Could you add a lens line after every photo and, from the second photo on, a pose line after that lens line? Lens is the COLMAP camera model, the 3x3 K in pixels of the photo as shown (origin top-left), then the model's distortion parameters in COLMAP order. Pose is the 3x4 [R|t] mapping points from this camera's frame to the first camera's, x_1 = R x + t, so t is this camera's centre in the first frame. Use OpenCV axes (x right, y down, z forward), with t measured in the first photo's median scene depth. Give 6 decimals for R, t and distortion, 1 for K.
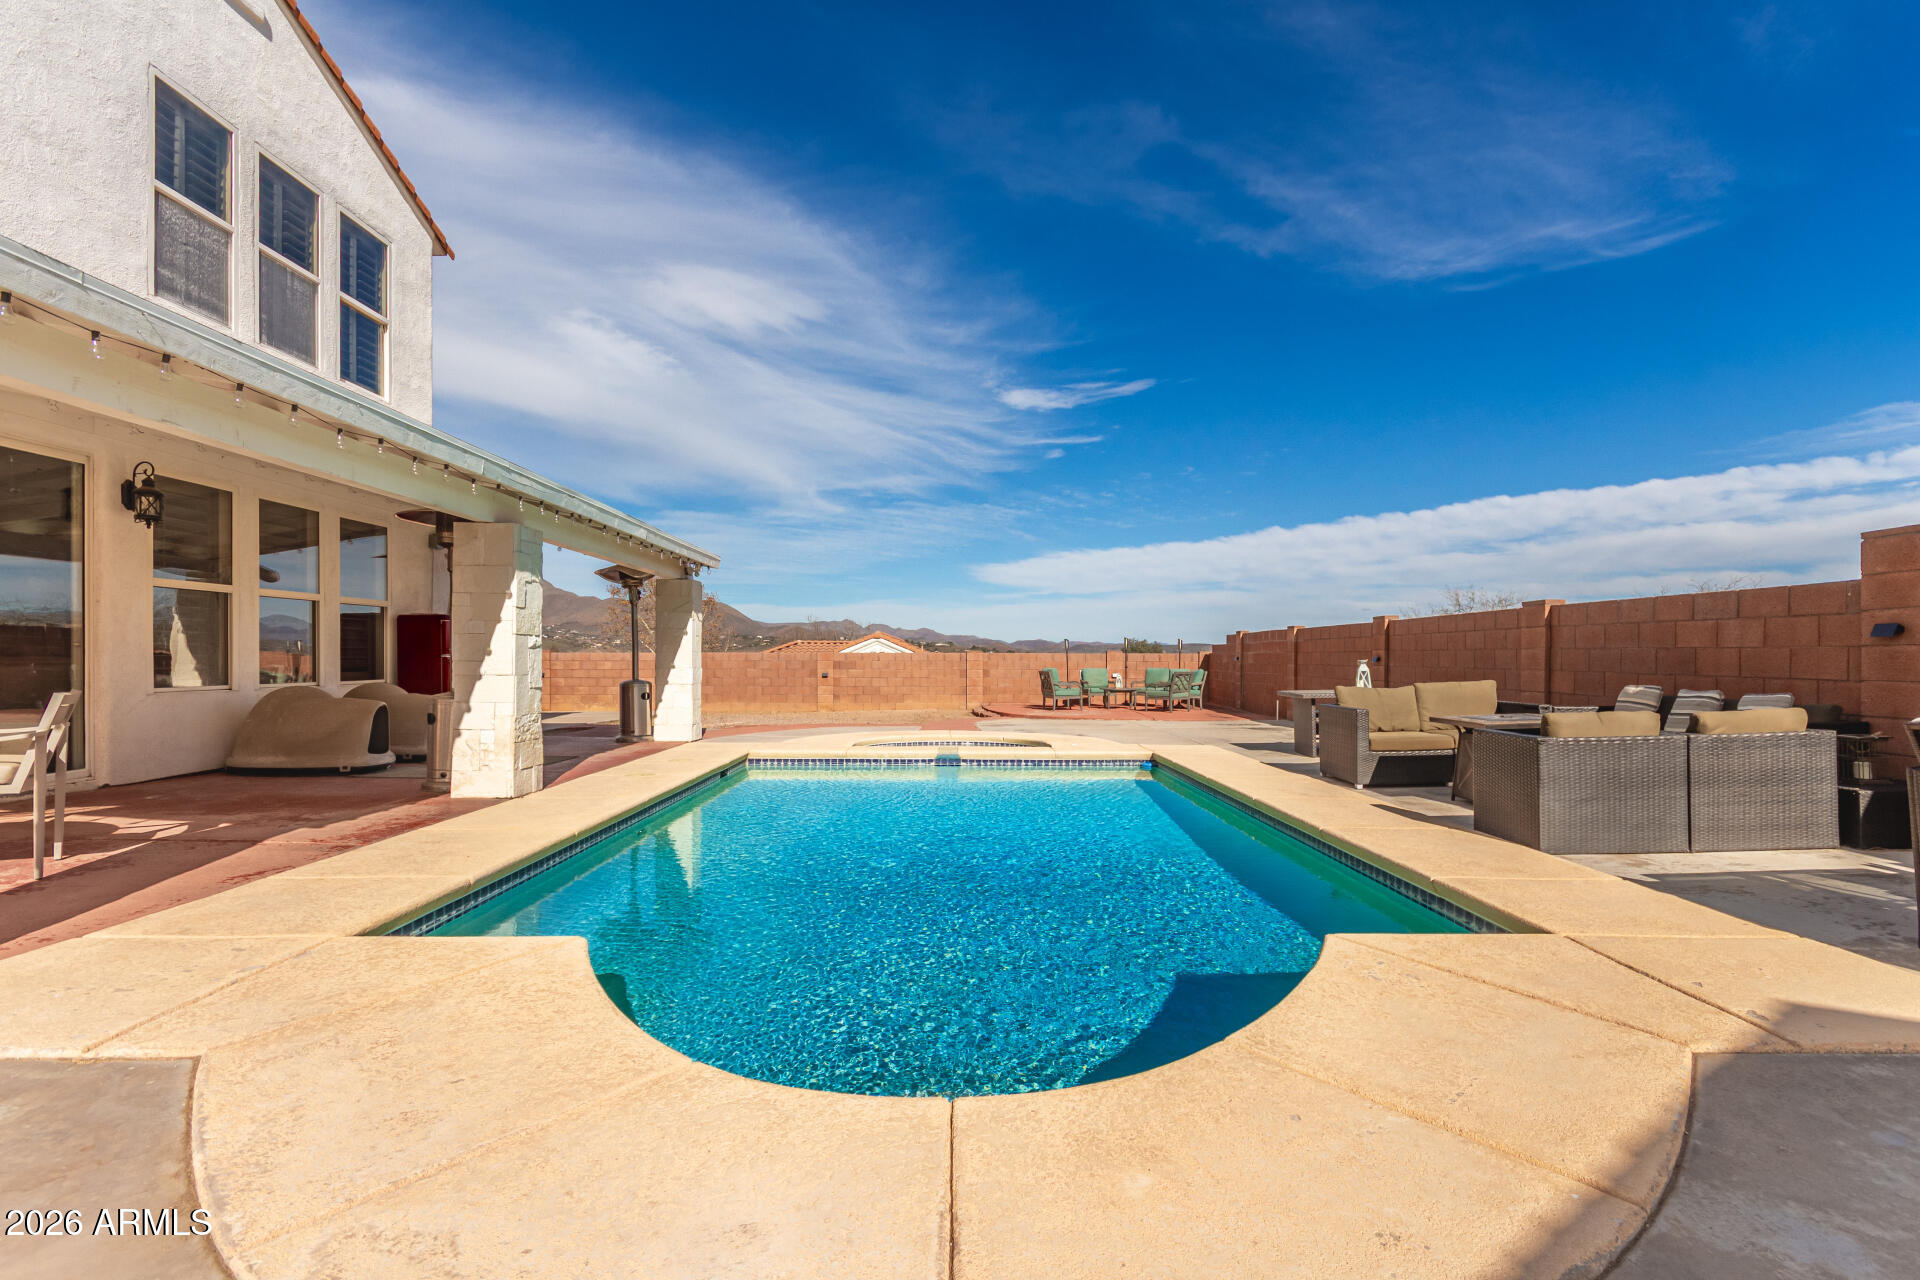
lens RADIAL K [[896.2, 0, 976.7], [0, 896.2, 655.5], [0, 0, 1]] dist [0.002684, 0.000620]
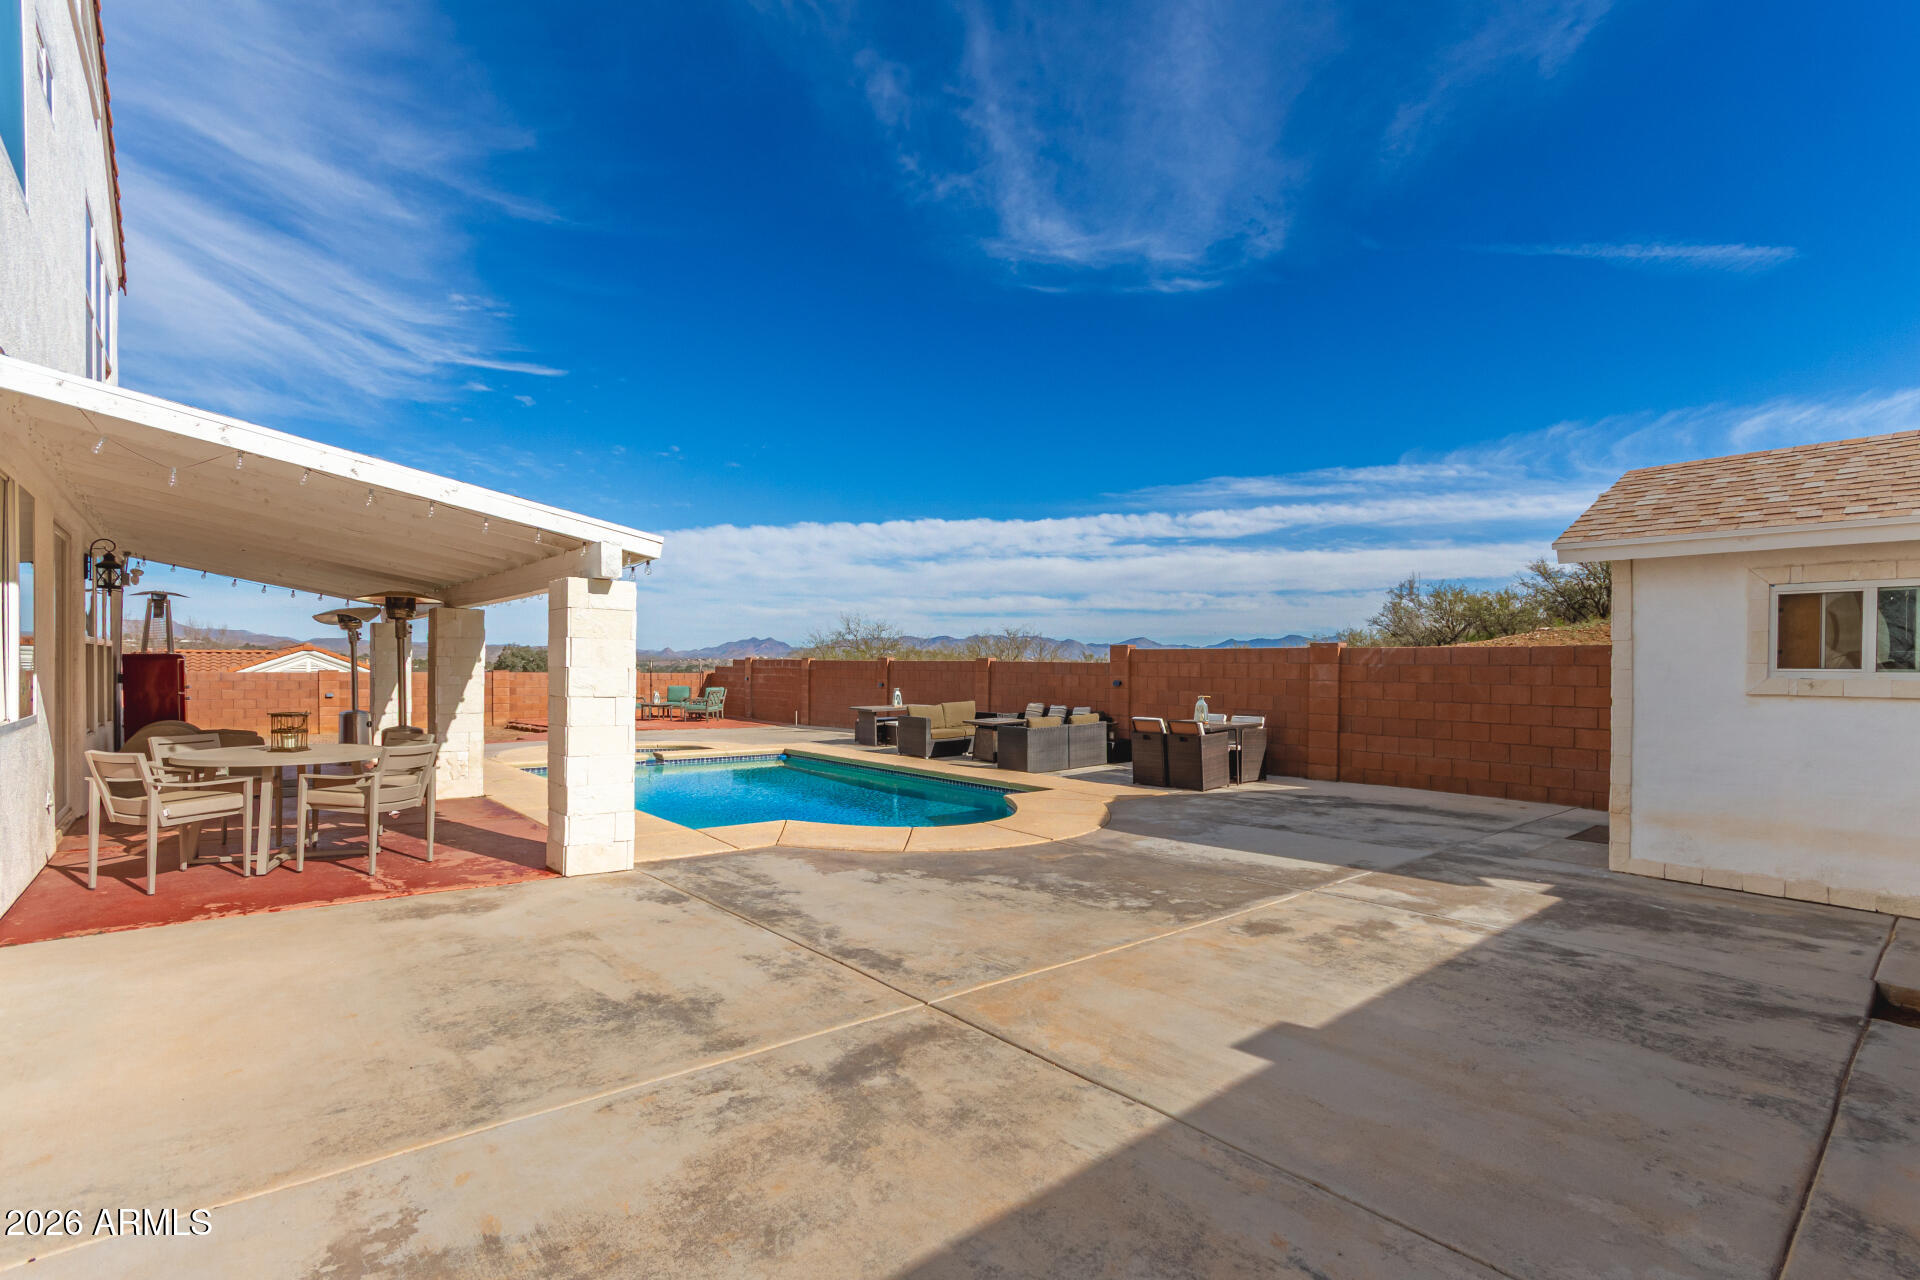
lens RADIAL K [[896.2, 0, 967.4], [0, 896.2, 656.6], [0, 0, 1]] dist [0.002684, 0.000620]
pose [[0.784960, 0.010765, 0.619453, -0.598995], [-0.008577, 0.999942, -0.006509, -0.052124], [-0.619487, -0.000204, 0.785007, -0.493292]]
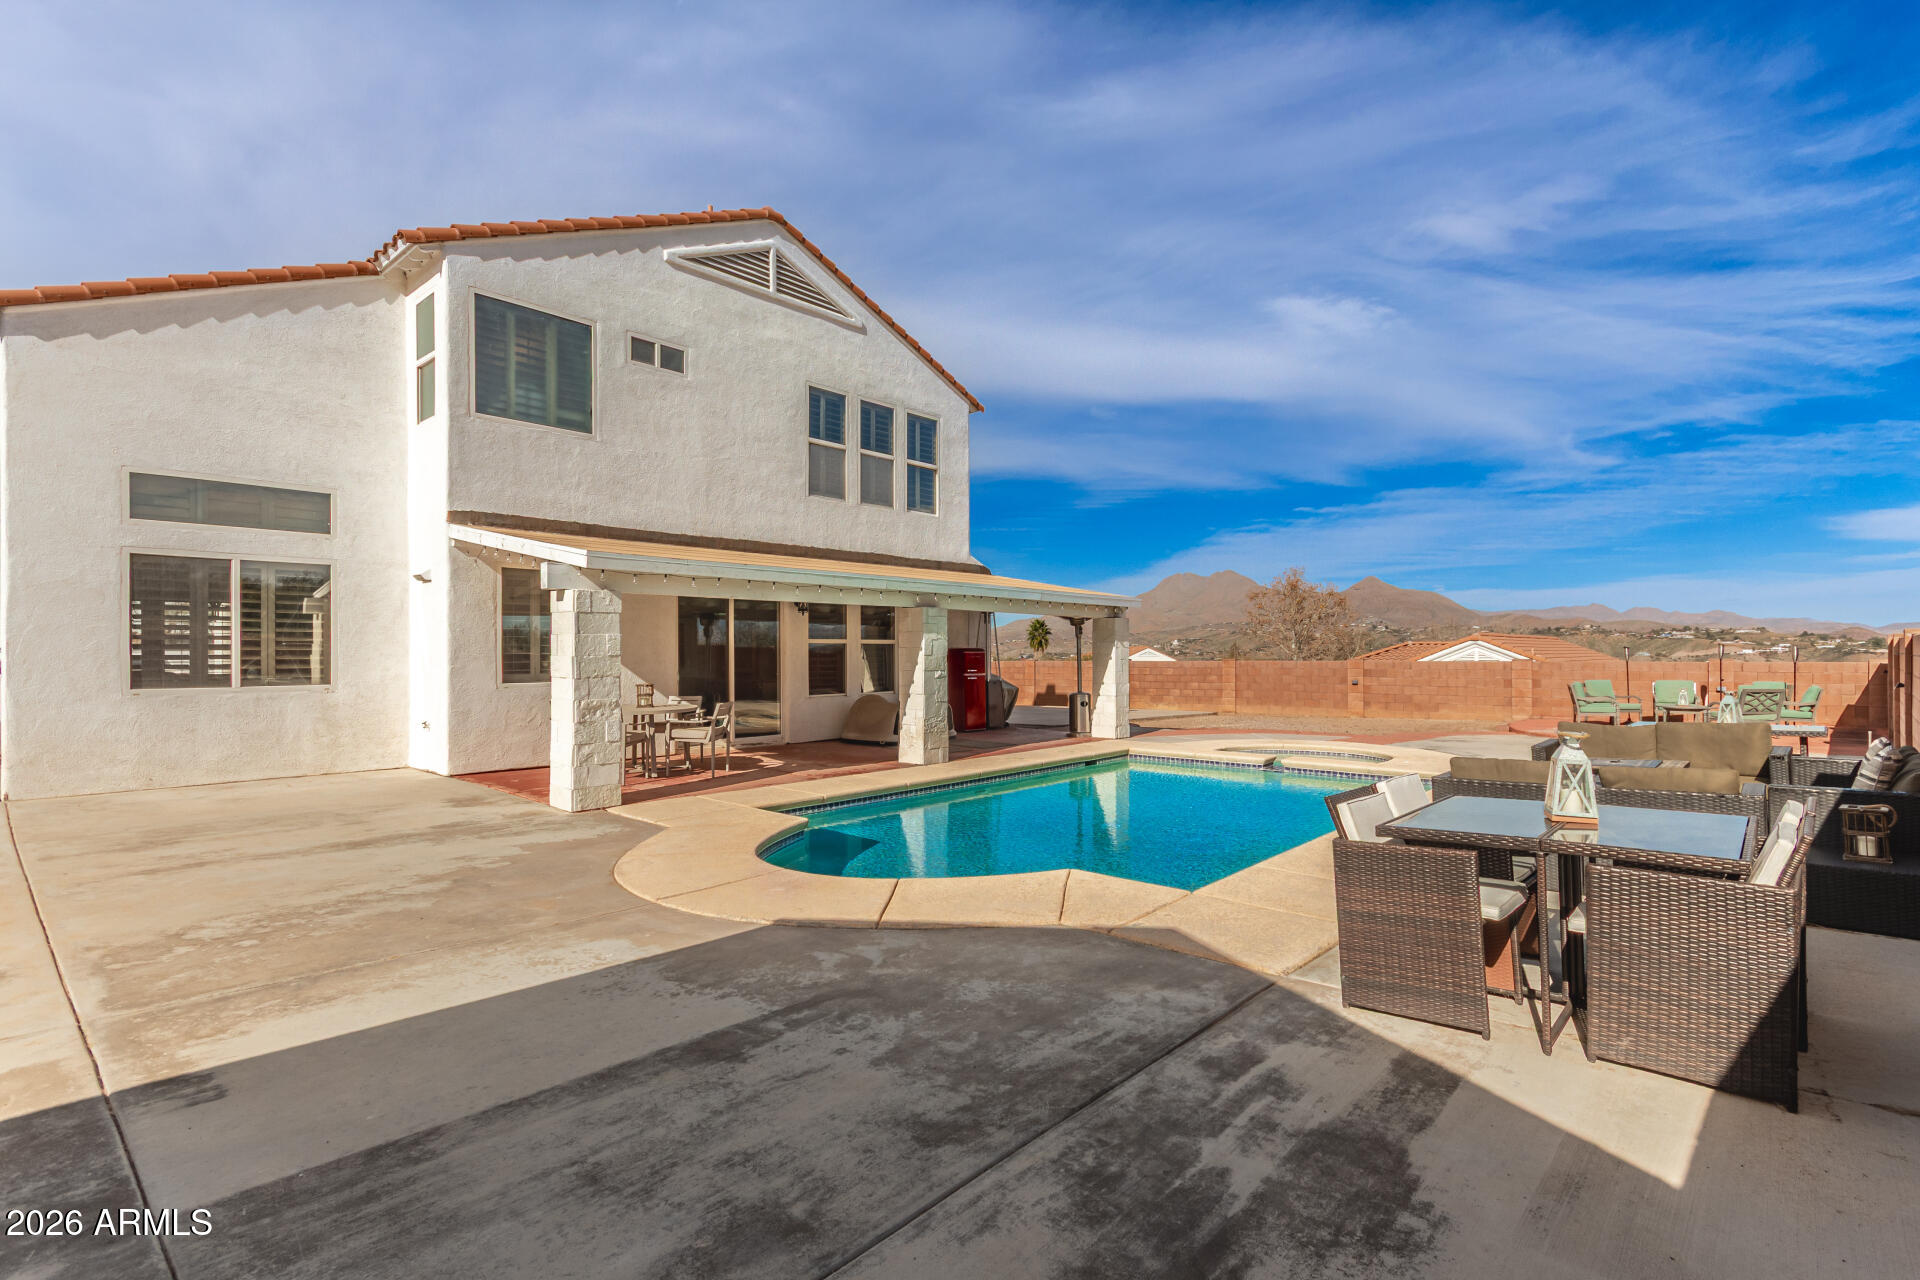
lens RADIAL K [[896.2, 0, 973.3], [0, 896.2, 641.1], [0, 0, 1]] dist [0.002684, 0.000620]
pose [[0.733839, -0.015135, -0.679155, 0.550557], [0.008896, 0.999880, -0.012671, -0.043763], [0.679265, 0.003257, 0.733886, -0.160314]]
